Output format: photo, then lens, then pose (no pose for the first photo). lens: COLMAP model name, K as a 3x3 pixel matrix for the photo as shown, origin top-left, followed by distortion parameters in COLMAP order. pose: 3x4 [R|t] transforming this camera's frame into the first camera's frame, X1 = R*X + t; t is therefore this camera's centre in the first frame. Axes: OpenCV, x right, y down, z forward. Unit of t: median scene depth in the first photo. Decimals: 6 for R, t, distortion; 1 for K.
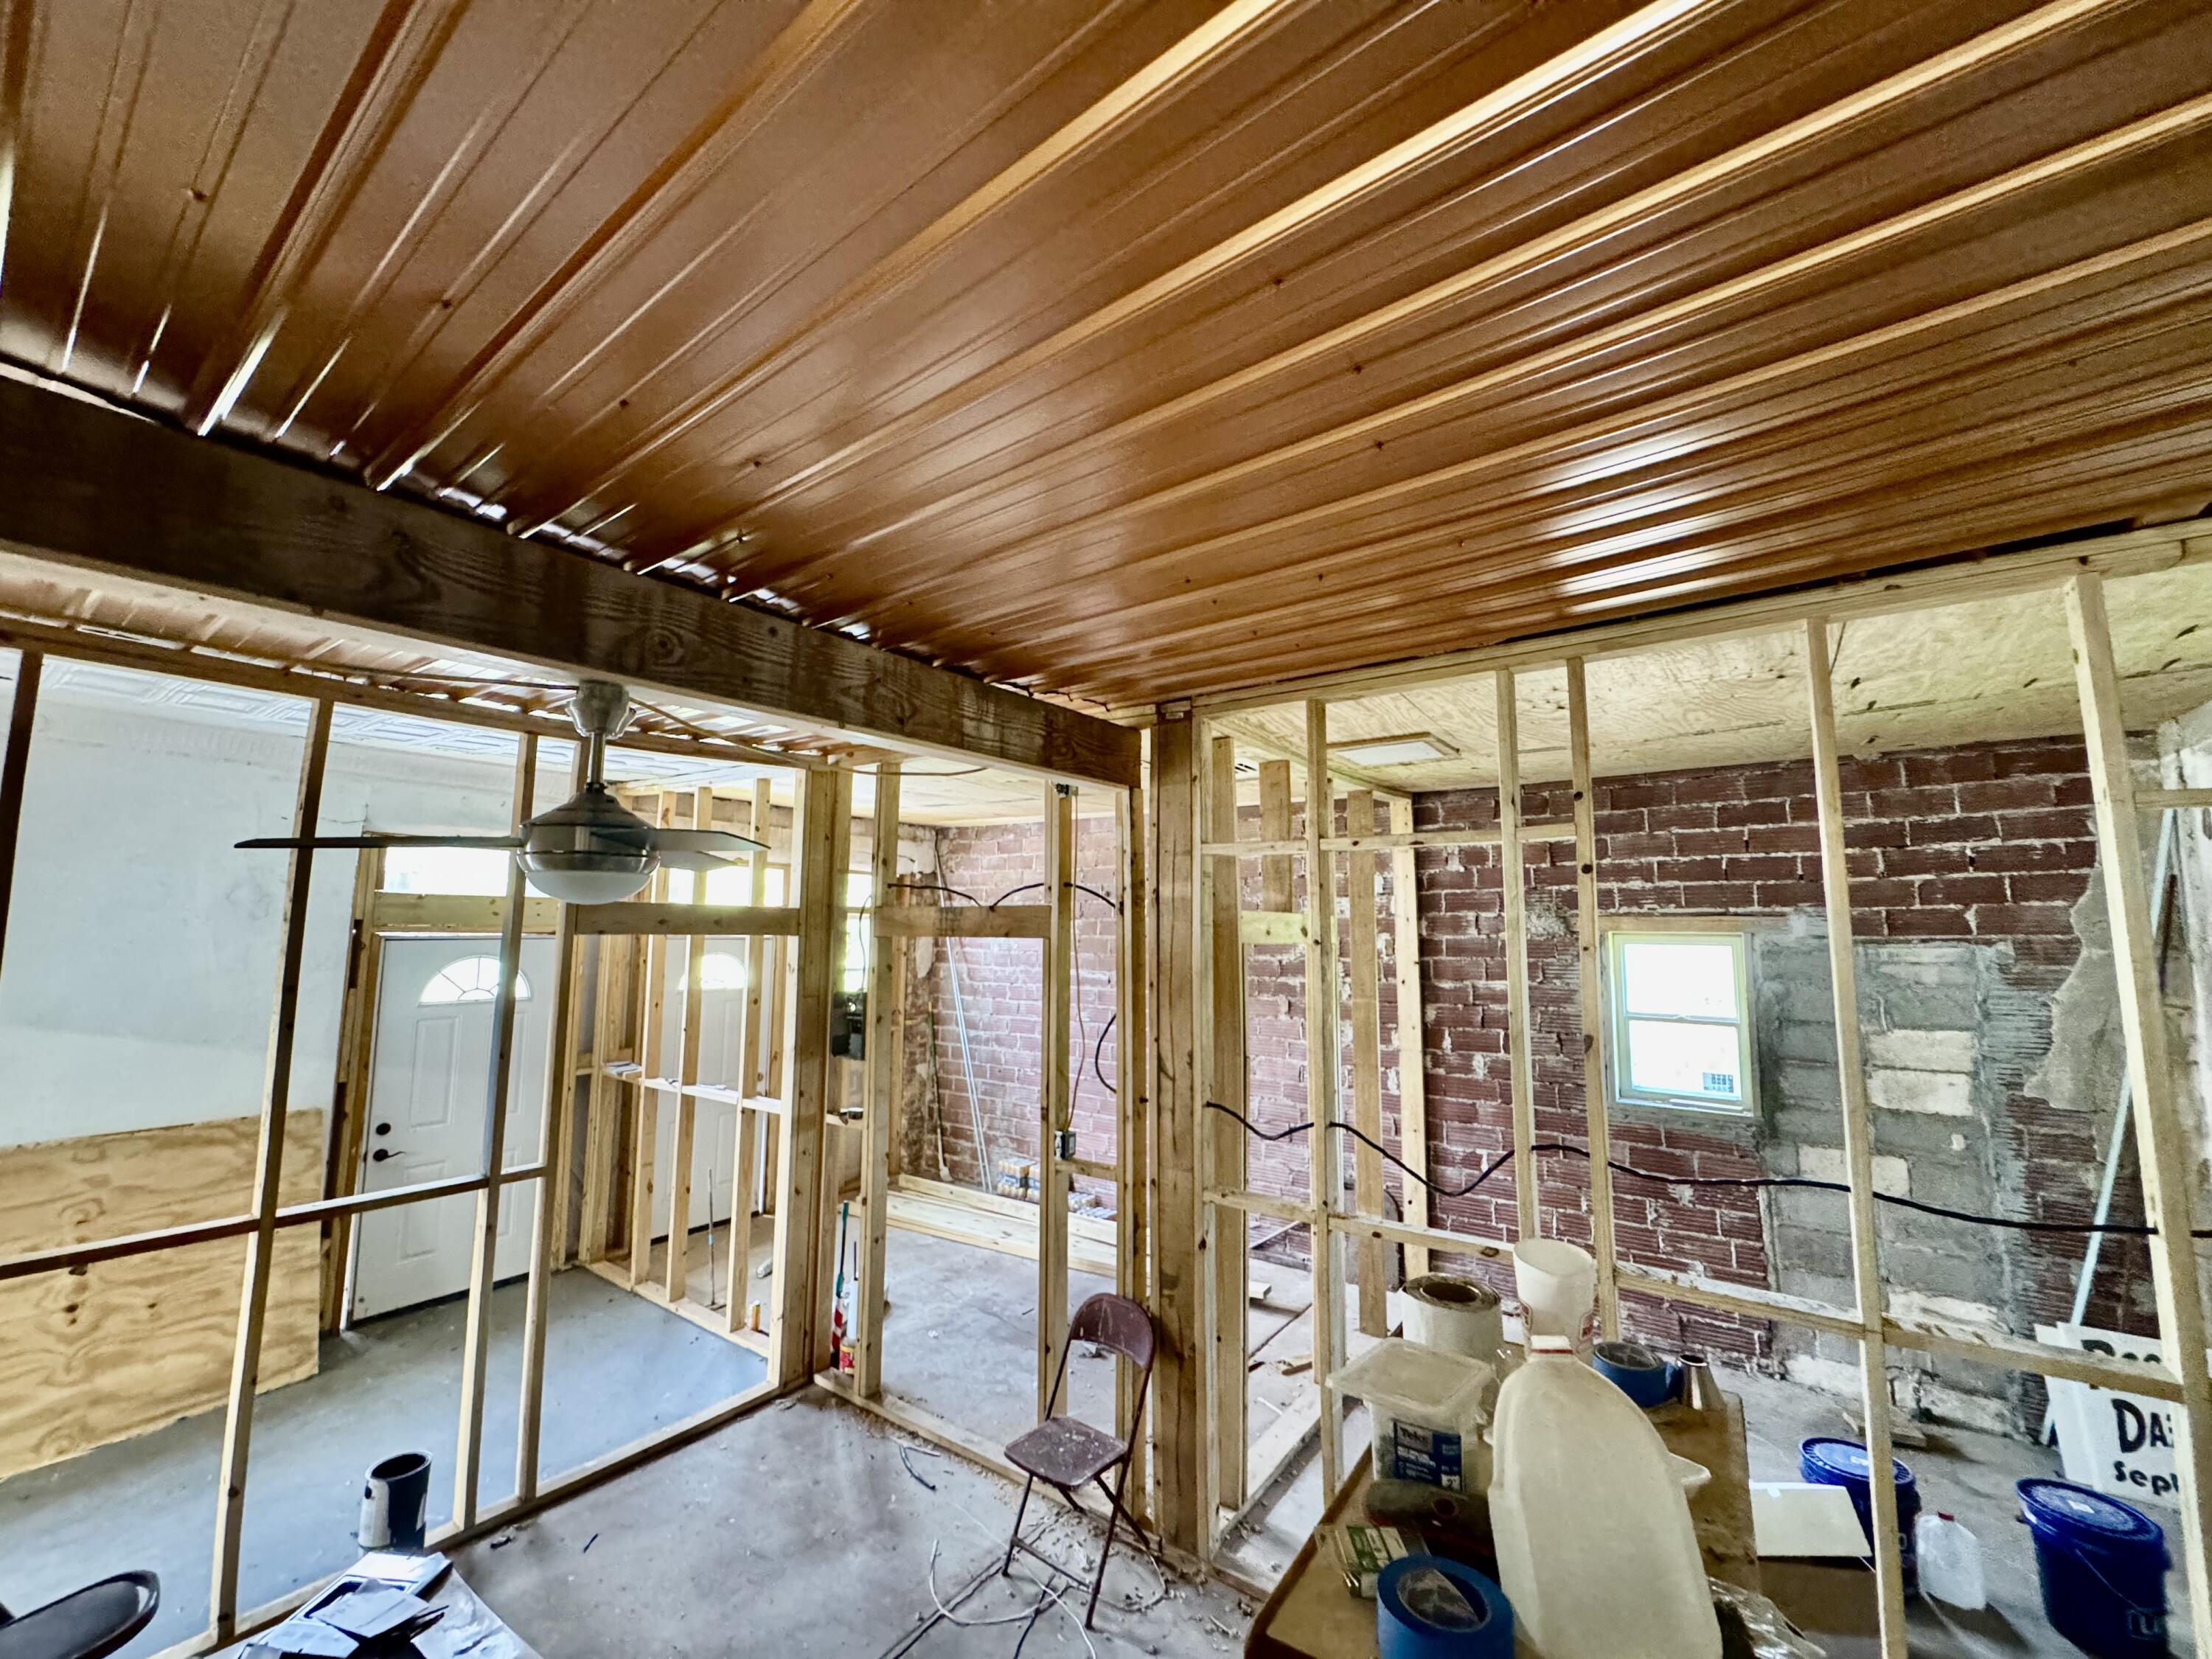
lens RADIAL K [[869.2, 0, 1095.8], [0, 869.2, 831.7], [0, 0, 1]] dist [-0.003642, 0.000181]
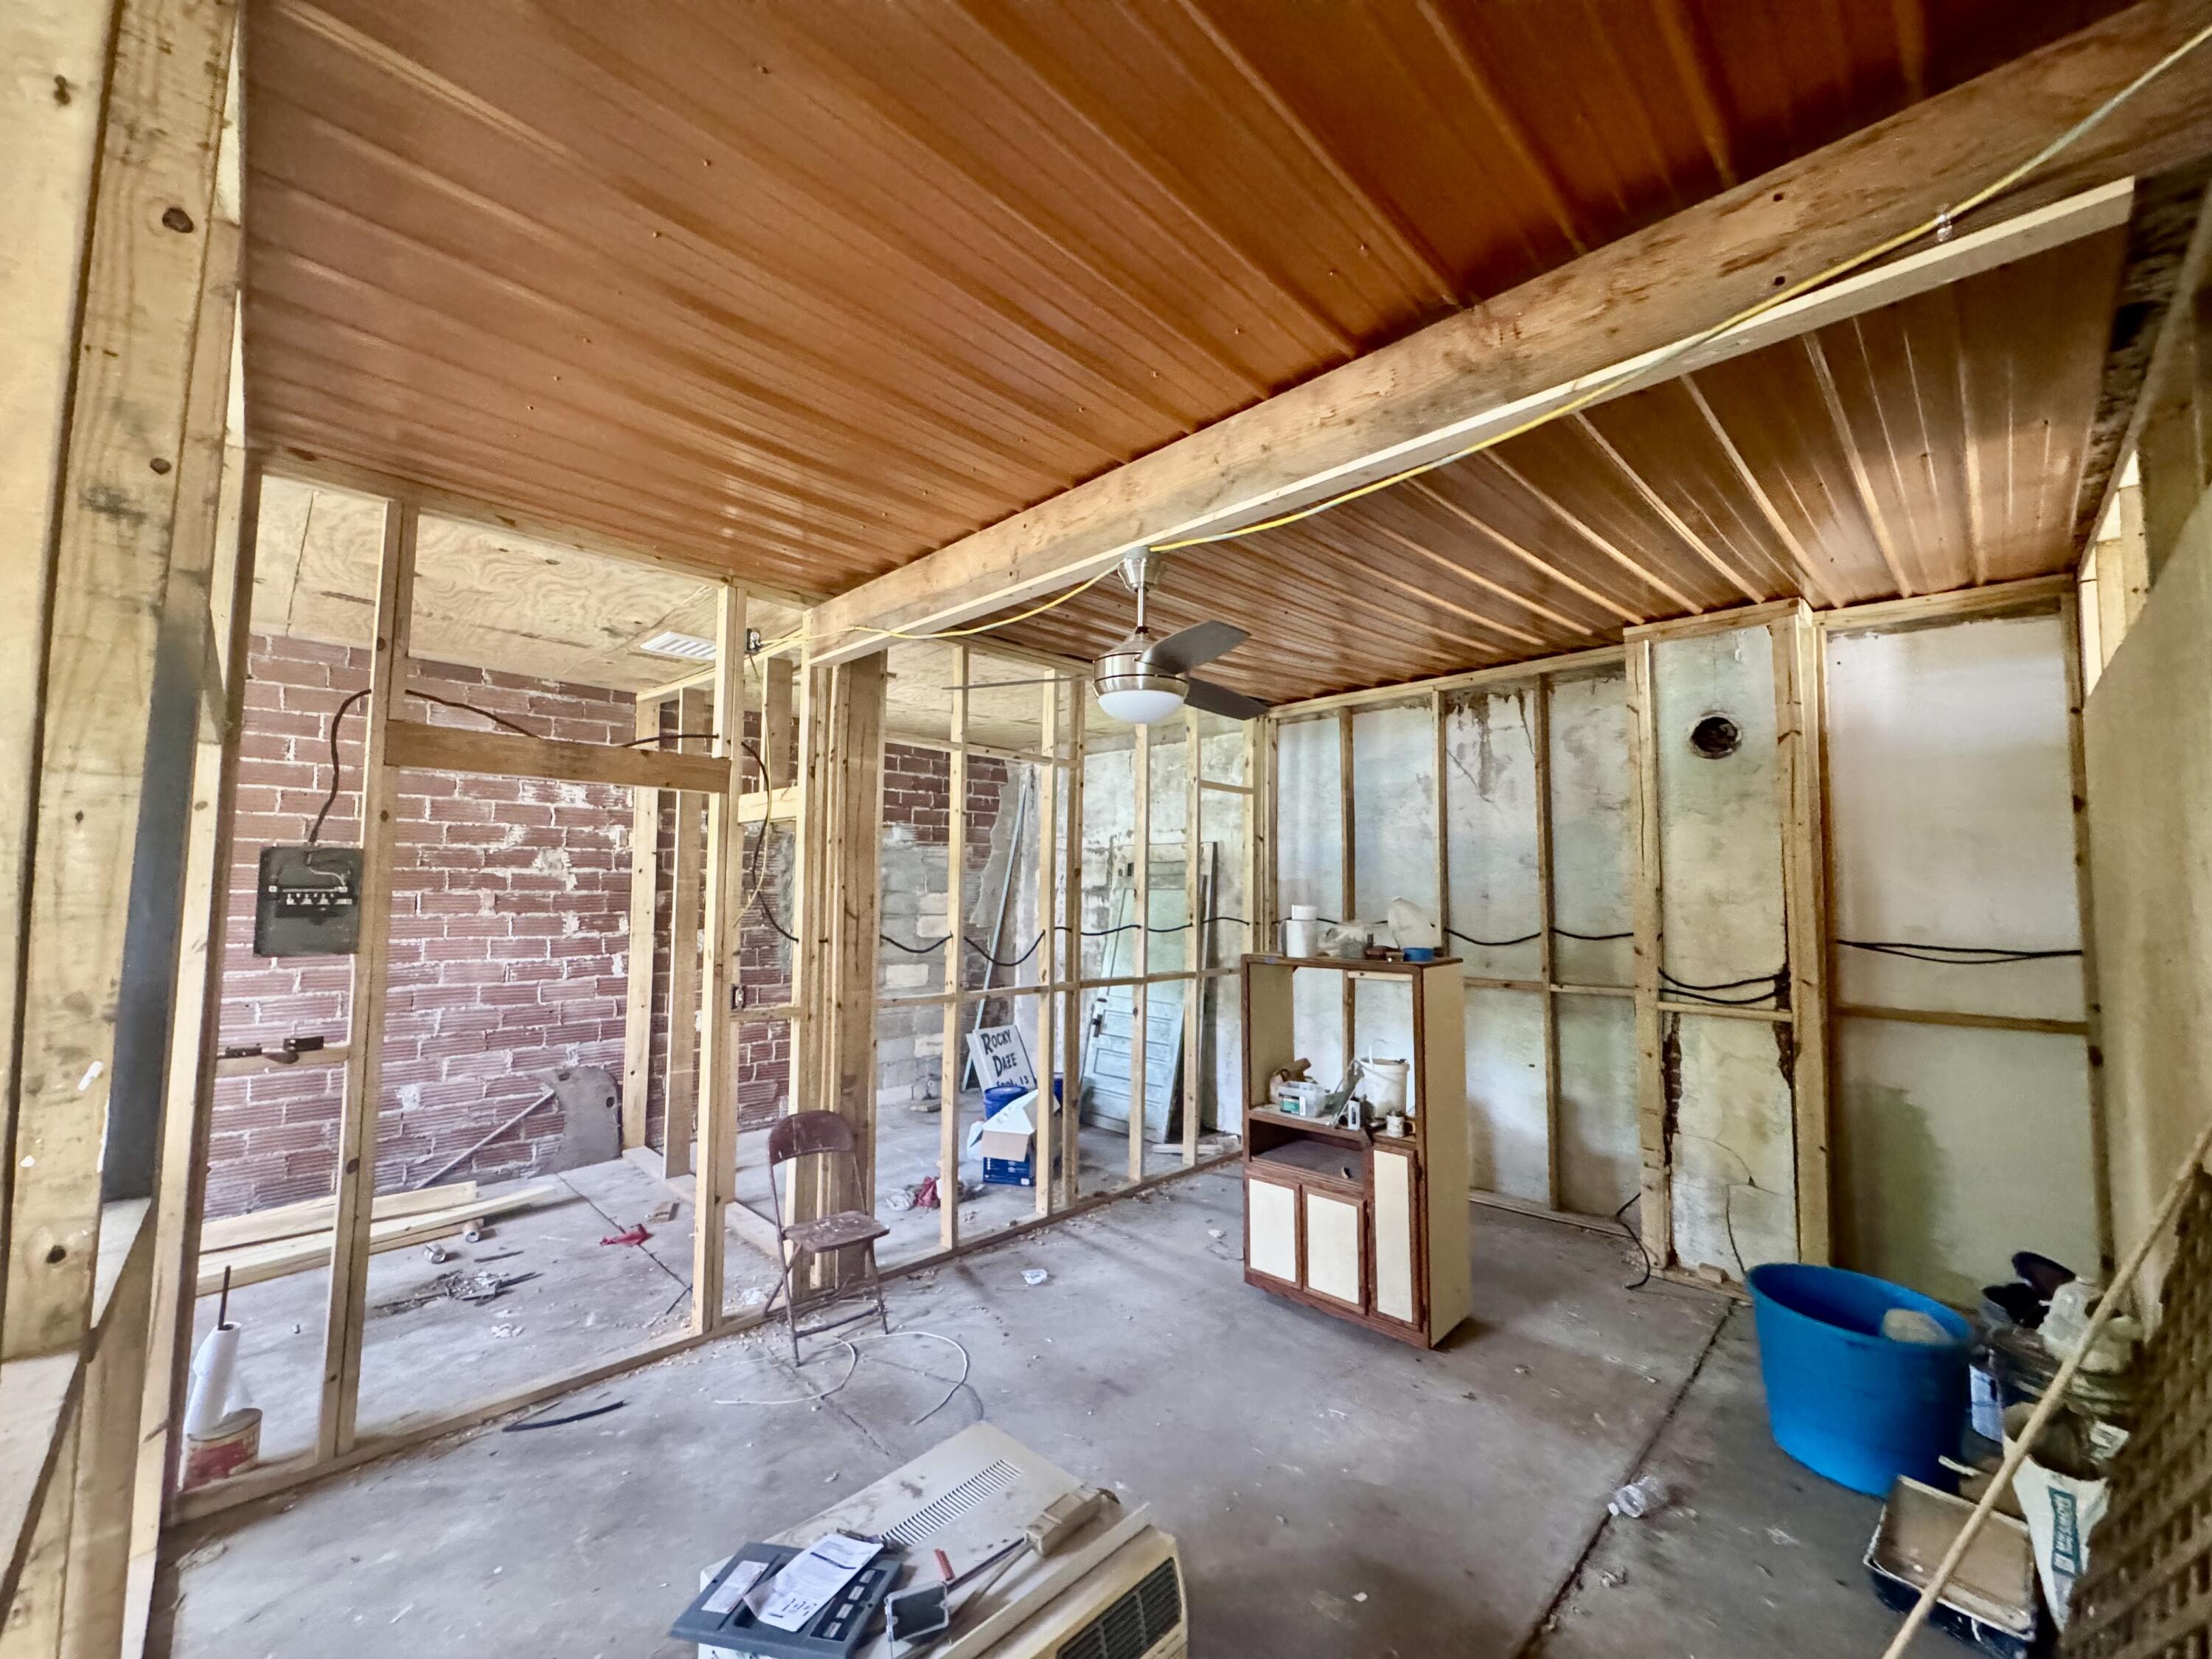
lens RADIAL K [[869.2, 0, 1107.7], [0, 869.2, 831.1], [0, 0, 1]] dist [-0.003642, 0.000181]
pose [[0.165328, 0.059627, 0.984435, -0.607393], [-0.123392, 0.991578, -0.039337, 0.097274], [-0.978489, -0.114968, 0.171293, 0.268312]]
